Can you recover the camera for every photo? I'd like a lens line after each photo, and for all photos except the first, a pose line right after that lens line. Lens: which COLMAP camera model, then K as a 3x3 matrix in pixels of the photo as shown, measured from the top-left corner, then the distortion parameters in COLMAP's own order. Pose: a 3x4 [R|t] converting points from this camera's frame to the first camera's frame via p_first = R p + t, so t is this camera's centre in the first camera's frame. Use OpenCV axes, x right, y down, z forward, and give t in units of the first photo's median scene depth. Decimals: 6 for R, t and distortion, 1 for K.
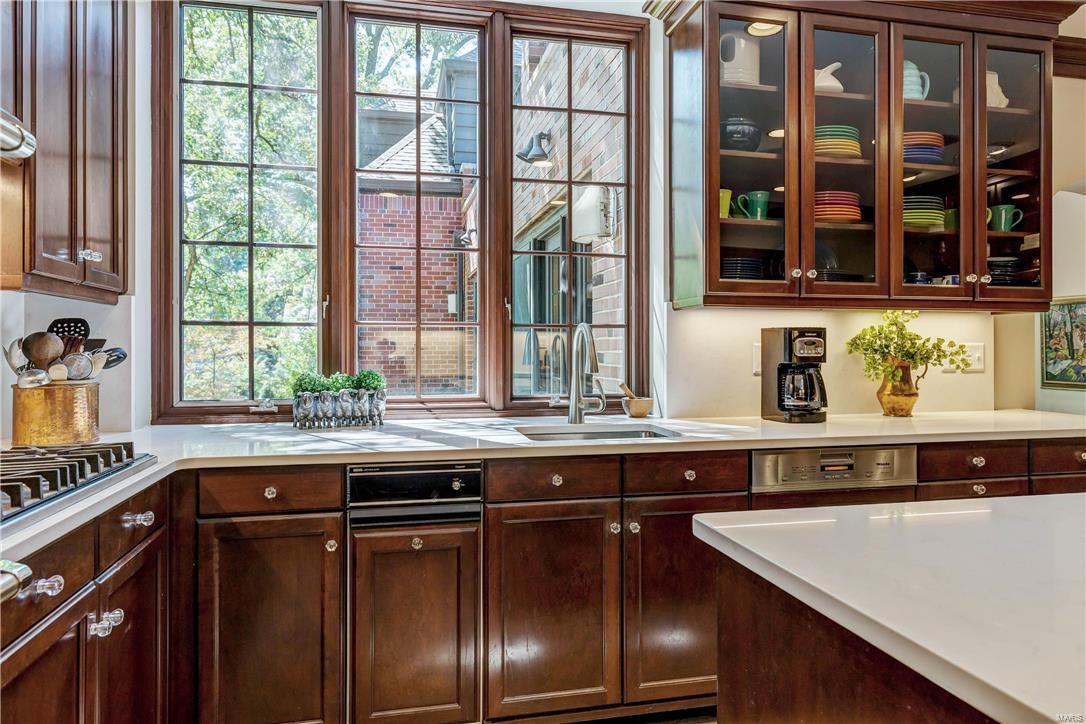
lens RADIAL K [[702.2, 0, 544.3], [0, 702.2, 345.6], [0, 0, 1]] dist [0.004396, -0.003981]
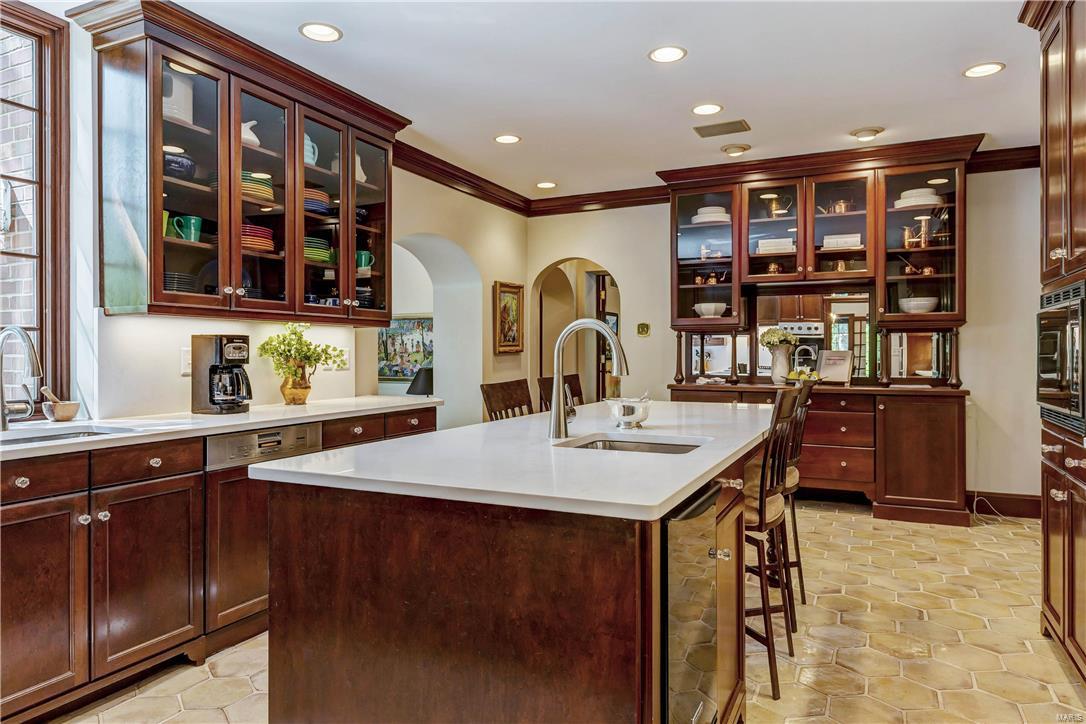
lens RADIAL K [[688.2, 0, 543.6], [0, 688.2, 357.4], [0, 0, 1]] dist [-0.002727, -0.001734]
pose [[0.622119, -0.005447, 0.782904, -0.221370], [-0.003275, 0.999949, 0.009559, -0.000275], [-0.782916, -0.008511, 0.622069, -0.156678]]
